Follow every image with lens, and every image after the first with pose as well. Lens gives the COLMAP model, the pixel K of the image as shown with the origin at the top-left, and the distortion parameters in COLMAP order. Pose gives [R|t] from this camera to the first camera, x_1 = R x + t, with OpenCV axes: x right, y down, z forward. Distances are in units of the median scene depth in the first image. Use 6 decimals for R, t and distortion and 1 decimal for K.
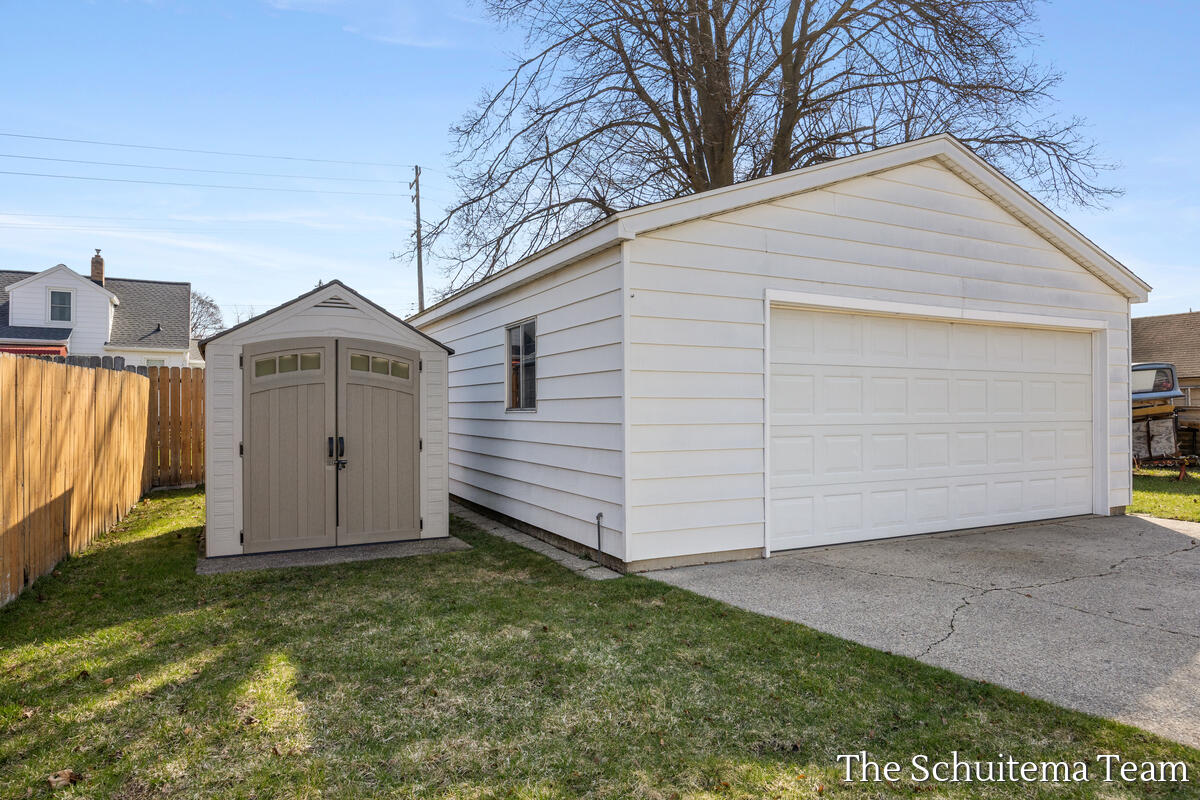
lens RADIAL K [[730.3, 0, 603.0], [0, 730.3, 401.0], [0, 0, 1]] dist [-0.006176, -0.000490]
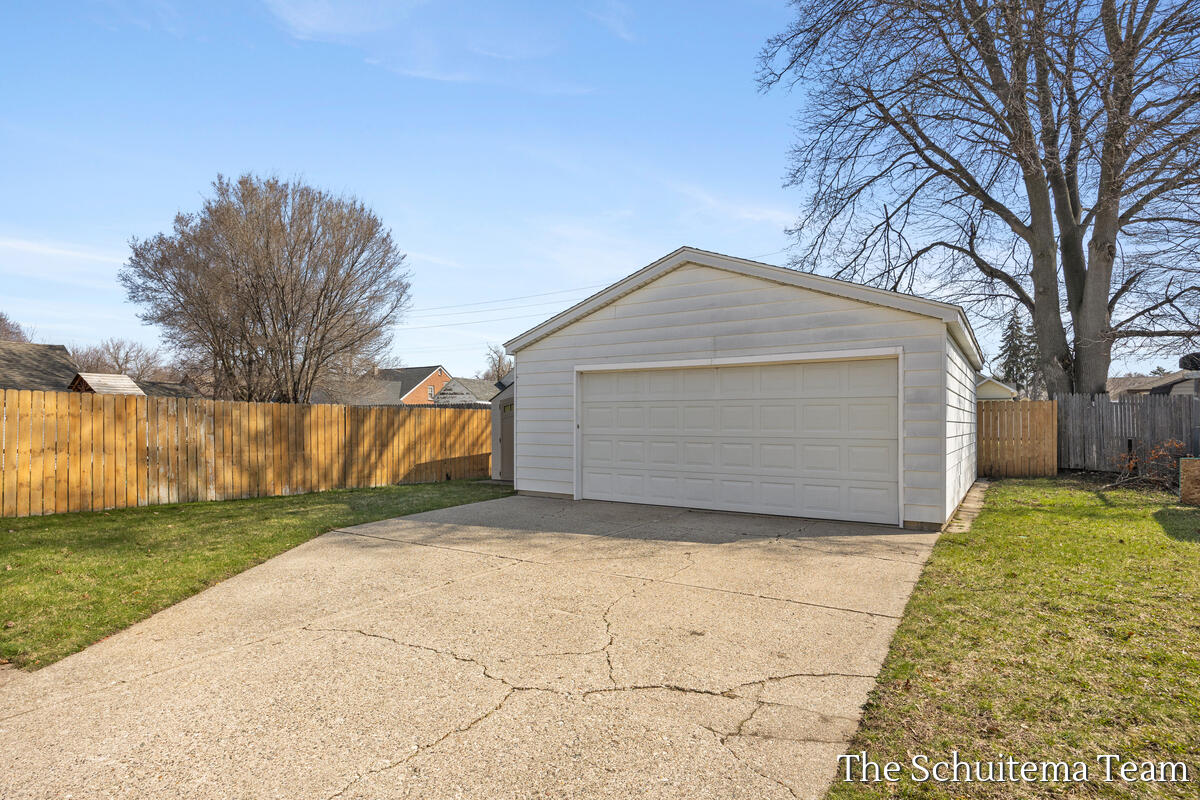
lens RADIAL K [[603.8, 0, 598.9], [0, 603.8, 406.9], [0, 0, 1]] dist [-0.002162, 0.000905]
pose [[0.494590, -0.013977, -0.869014, 1.426992], [0.011716, 0.999887, -0.009413, -0.020703], [0.869047, -0.005526, 0.494698, 0.201906]]
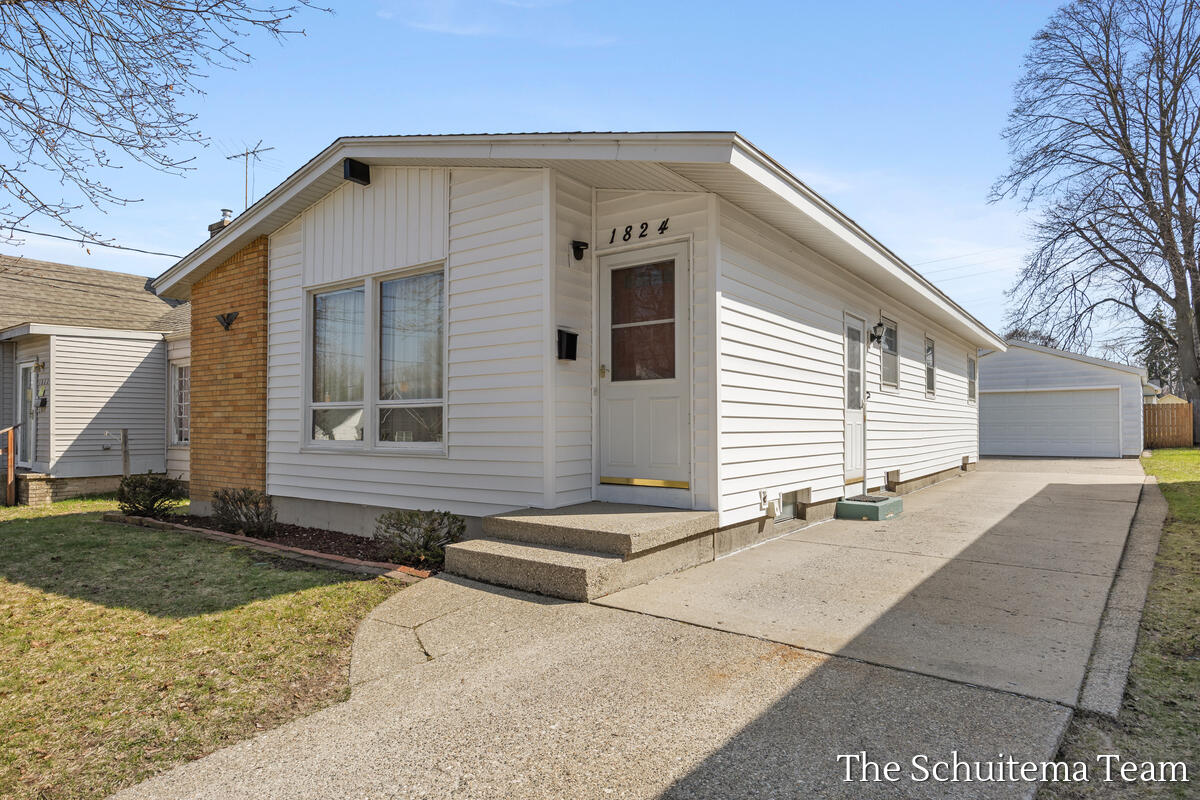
lens RADIAL K [[704.8, 0, 605.5], [0, 704.8, 399.2], [0, 0, 1]] dist [0.004937, -0.000169]
pose [[0.444587, -0.028548, -0.895280, 2.462462], [0.023685, 0.999517, -0.020111, -0.058429], [0.895422, -0.012264, 0.445049, -2.060489]]
